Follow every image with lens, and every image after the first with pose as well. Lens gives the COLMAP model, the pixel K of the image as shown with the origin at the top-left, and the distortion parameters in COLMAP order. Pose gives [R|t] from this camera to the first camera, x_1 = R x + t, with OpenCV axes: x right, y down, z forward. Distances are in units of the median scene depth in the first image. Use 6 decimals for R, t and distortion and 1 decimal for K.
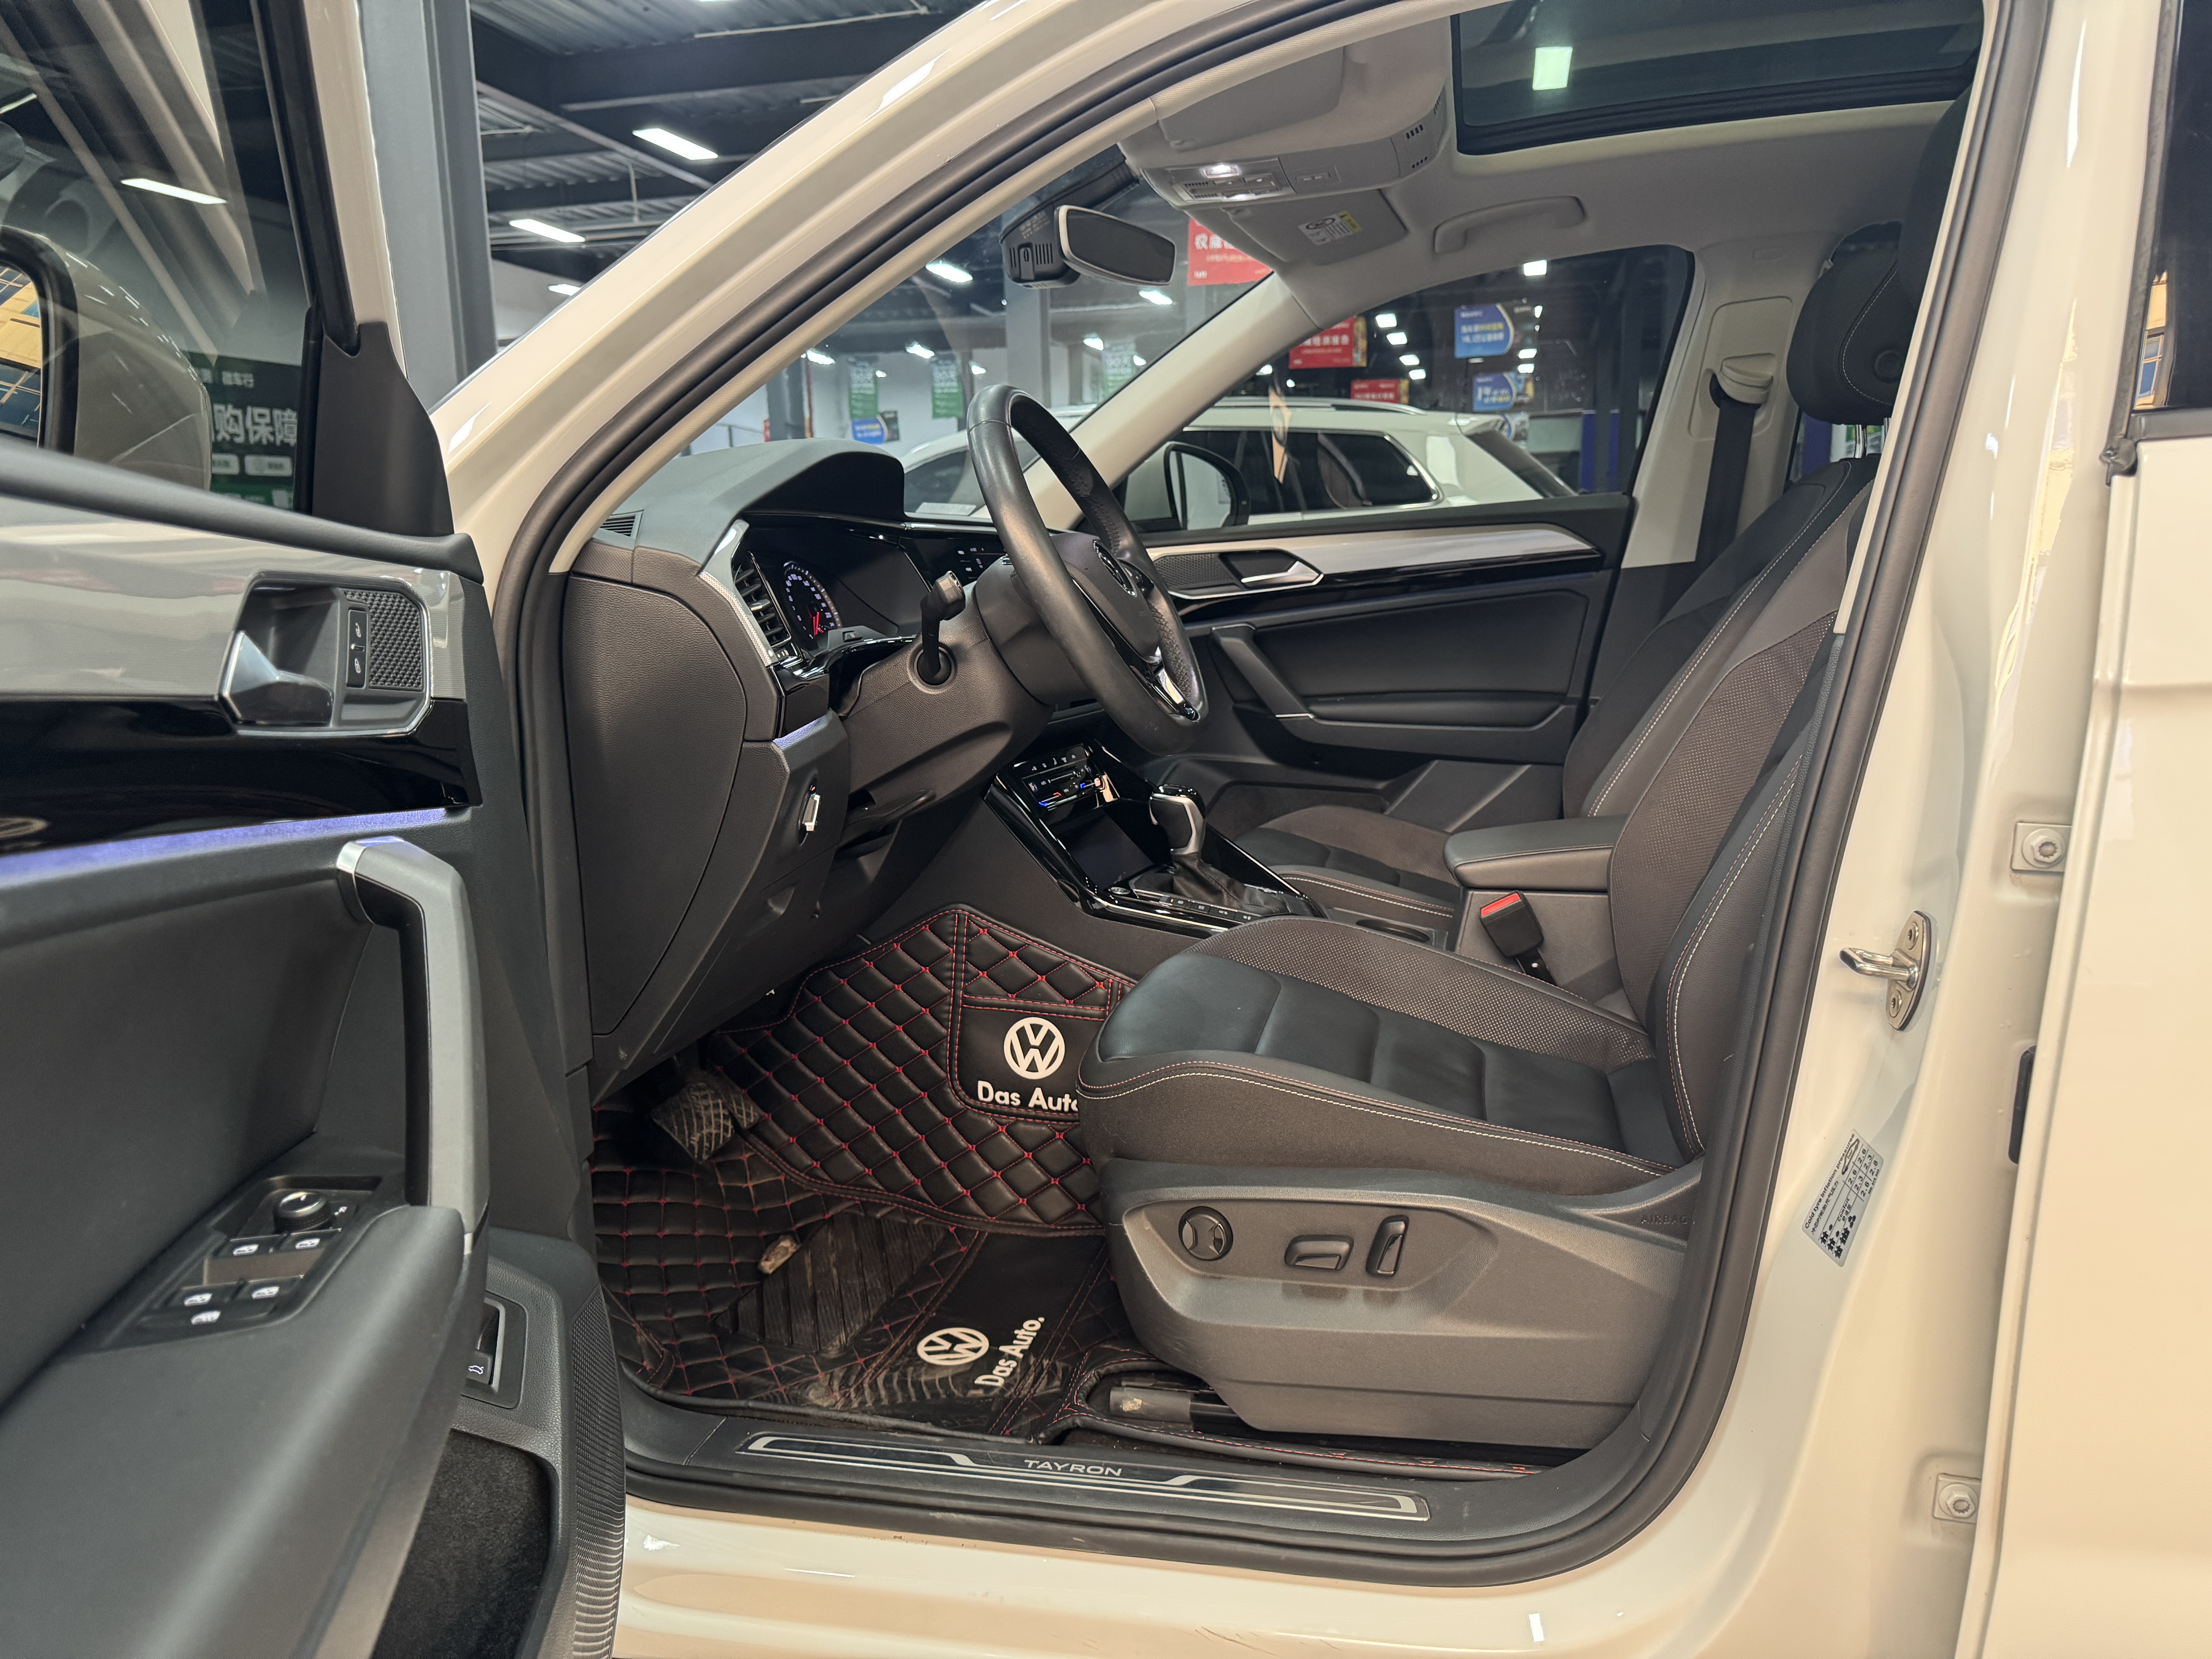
lens RADIAL K [[1515.1, 0, 1112.2], [0, 1515.1, 849.5], [0, 0, 1]] dist [0.150705, -0.338999]
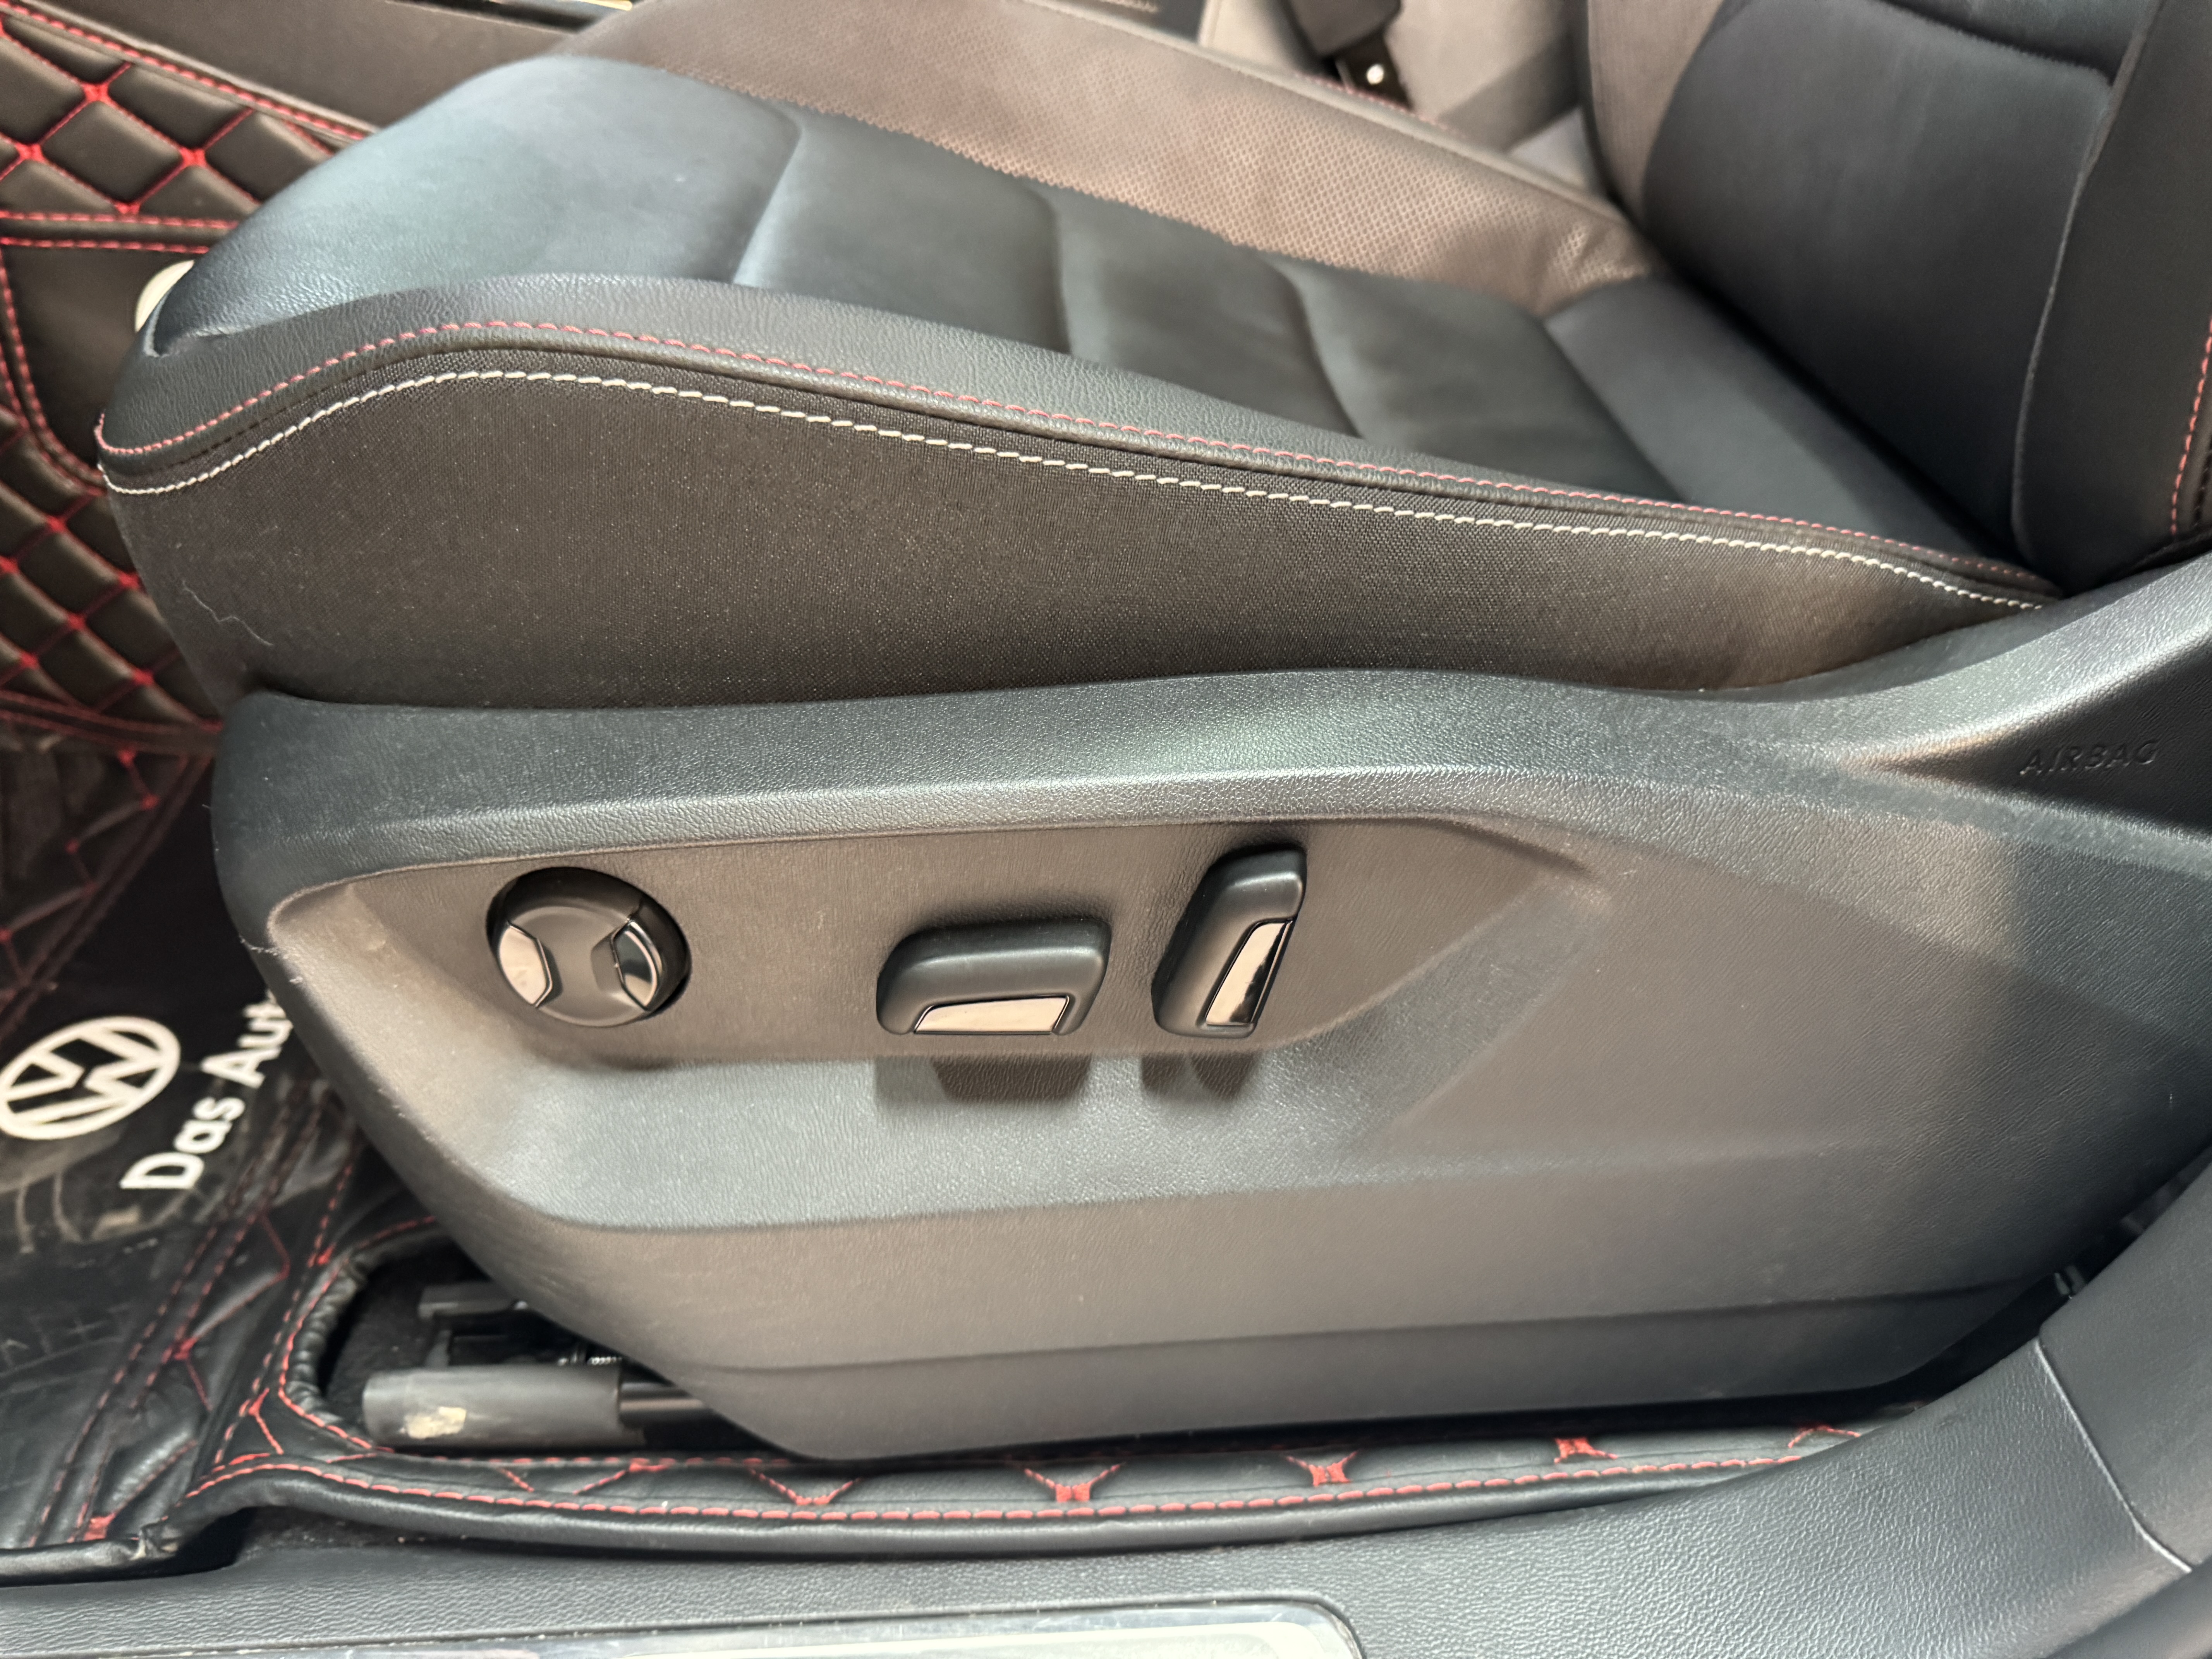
lens RADIAL K [[1540.7, 0, 1107.2], [0, 1540.7, 768.5], [0, 0, 1]] dist [0.003985, -0.029746]
pose [[0.959161, -0.126323, 0.253087, 0.068705], [0.017259, 0.919208, 0.393395, 0.088938], [-0.282334, -0.372961, 0.883848, 0.591706]]
